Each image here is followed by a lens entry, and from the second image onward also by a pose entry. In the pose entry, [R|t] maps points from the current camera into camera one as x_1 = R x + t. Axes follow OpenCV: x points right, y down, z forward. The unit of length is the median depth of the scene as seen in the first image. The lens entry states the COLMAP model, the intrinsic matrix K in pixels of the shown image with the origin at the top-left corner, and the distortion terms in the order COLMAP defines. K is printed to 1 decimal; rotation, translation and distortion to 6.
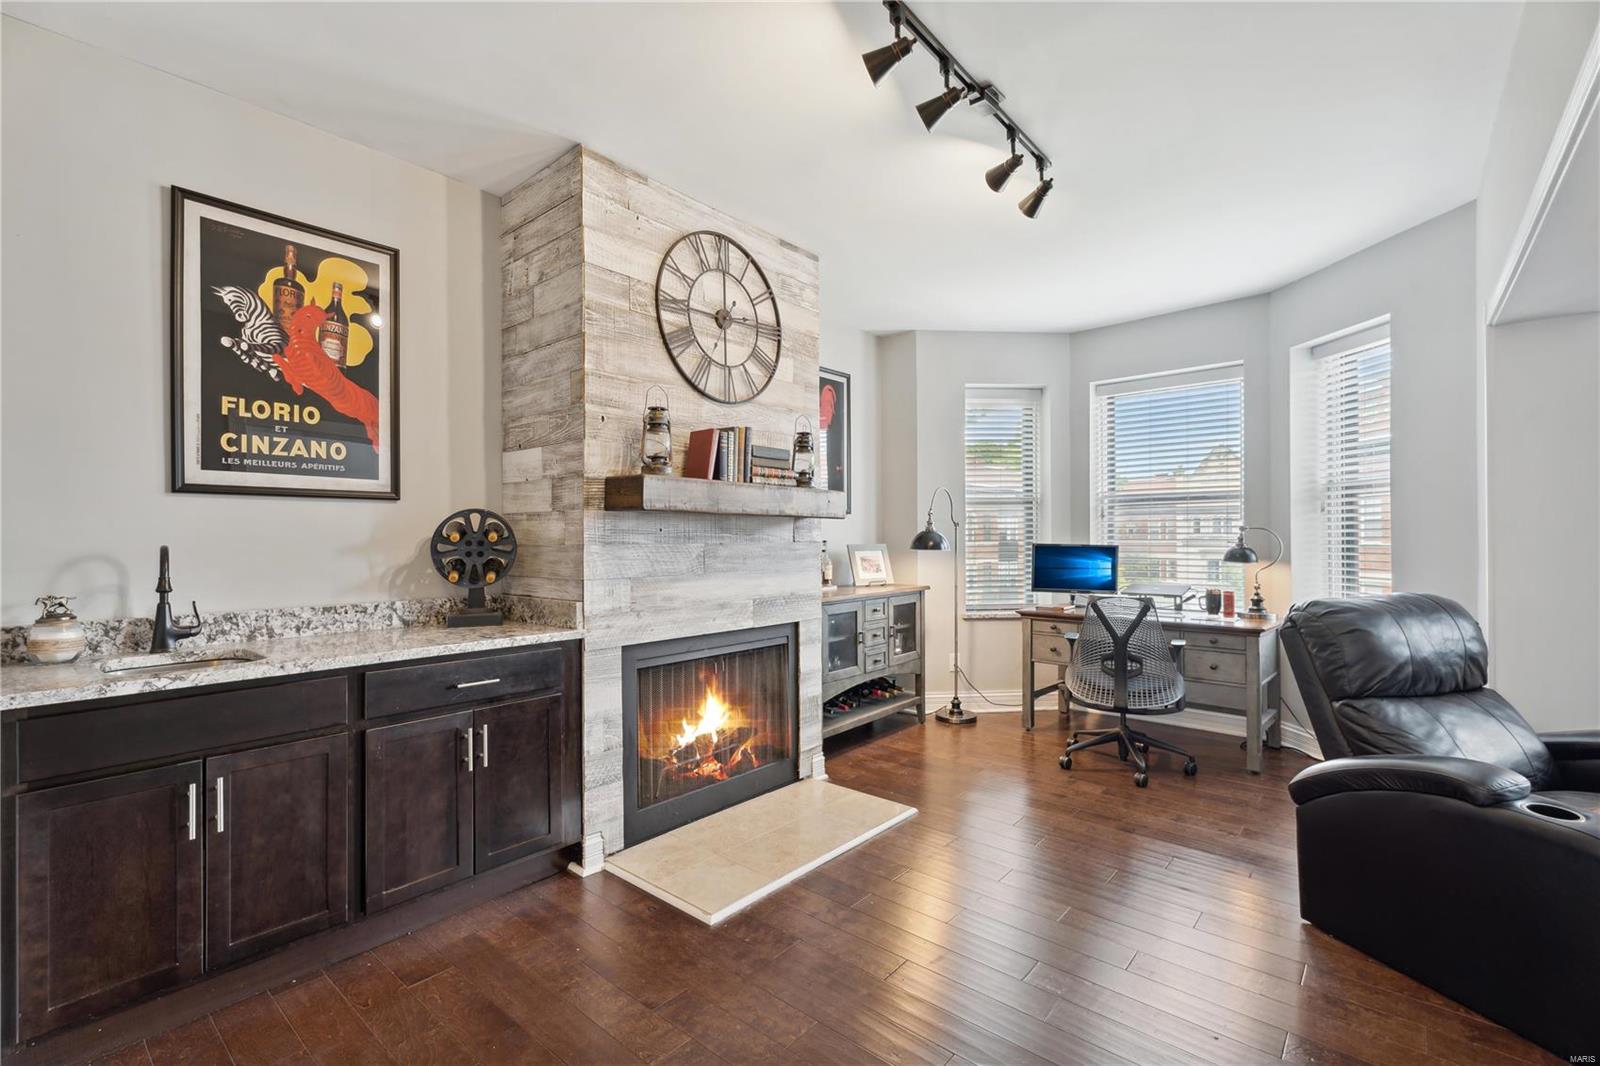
lens RADIAL K [[695.6, 0, 800.0], [0, 695.6, 533.0], [0, 0, 1]] dist [-0.000007, 0.000029]
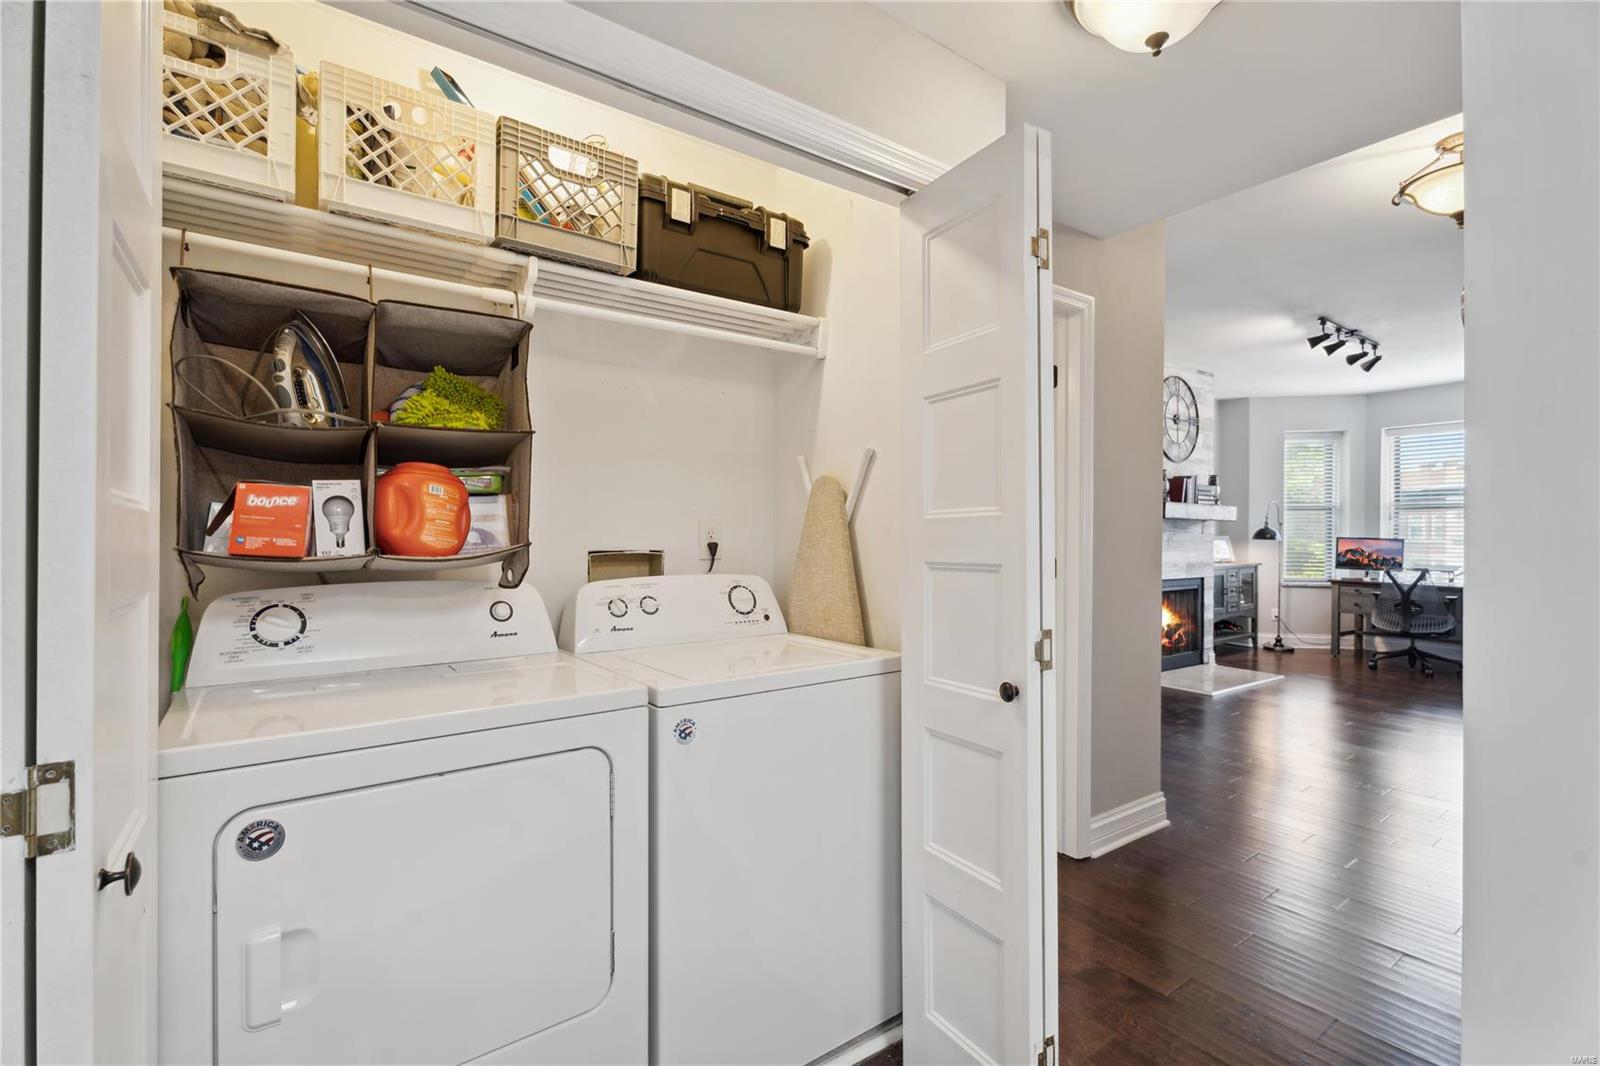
lens RADIAL K [[724.2, 0, 800.0], [0, 724.2, 533.0], [0, 0, 1]] dist [0.000890, 0.000152]
pose [[0.972213, 0.010219, -0.233873, -0.471376], [-0.007785, 0.999906, 0.011326, -0.002145], [0.233967, -0.009190, 0.972201, -0.879431]]
